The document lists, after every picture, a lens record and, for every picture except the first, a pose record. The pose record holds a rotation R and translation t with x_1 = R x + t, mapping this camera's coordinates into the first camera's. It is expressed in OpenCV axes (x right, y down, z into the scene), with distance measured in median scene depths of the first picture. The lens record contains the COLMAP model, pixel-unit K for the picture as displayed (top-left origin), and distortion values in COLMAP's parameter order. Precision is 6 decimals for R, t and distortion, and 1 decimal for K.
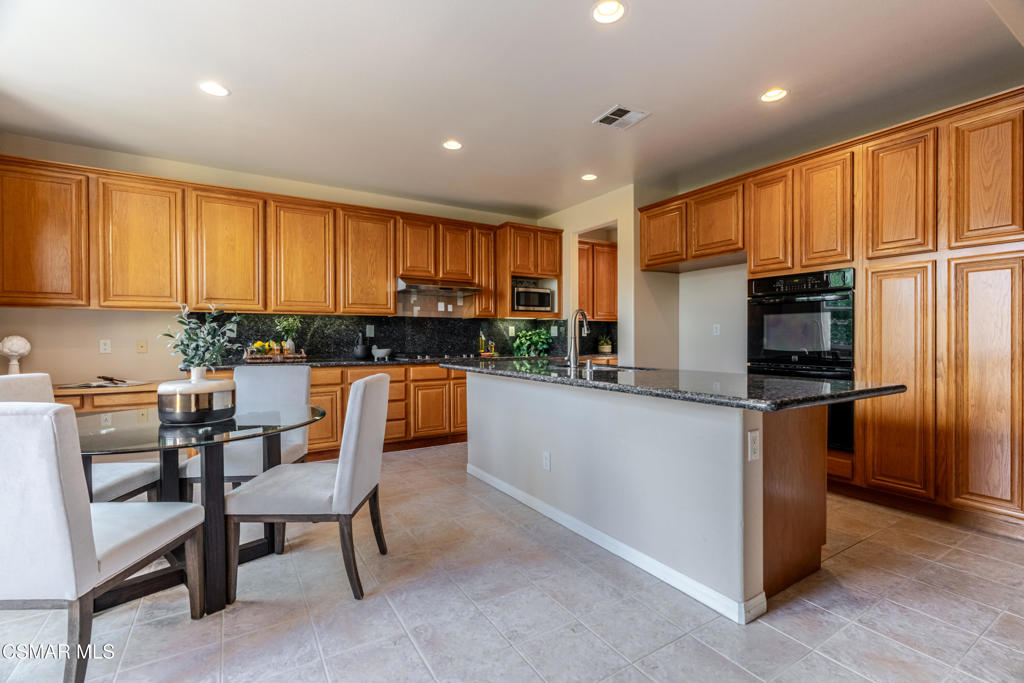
lens RADIAL K [[441.0, 0, 512.0], [0, 441.0, 341.5], [0, 0, 1]] dist [-0.031834, -0.000025]
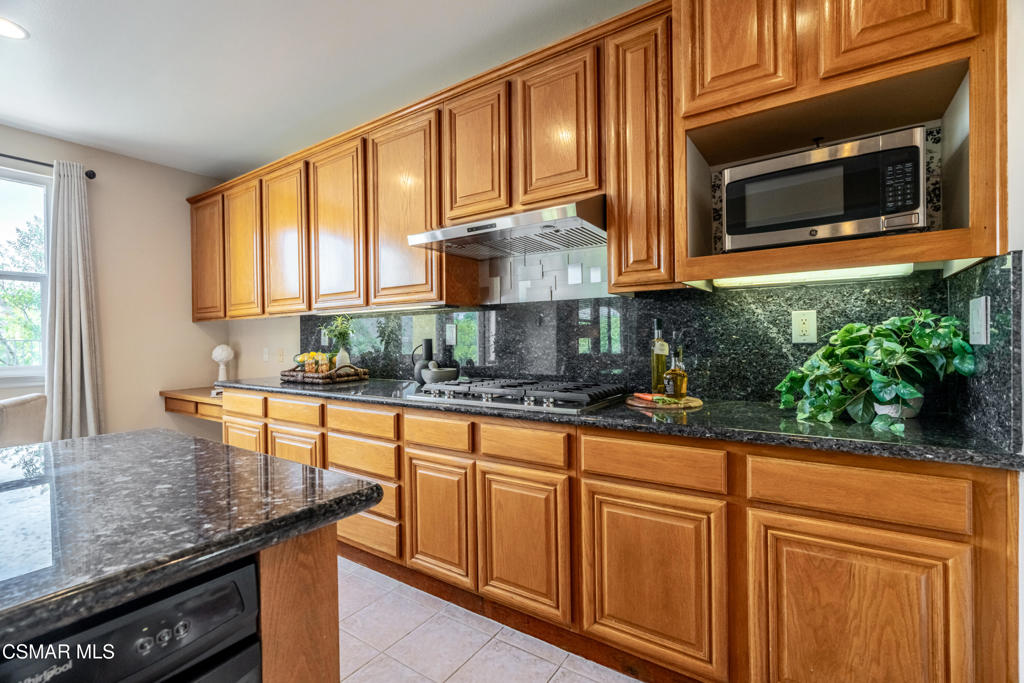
lens RADIAL K [[441.0, 0, 512.0], [0, 441.0, 341.5], [0, 0, 1]] dist [-0.031834, -0.000025]
pose [[0.422115, -0.000362, -0.906542, 0.199096], [-0.001075, 0.999999, -0.000900, -0.013841], [0.906542, 0.001354, 0.422114, 0.763840]]
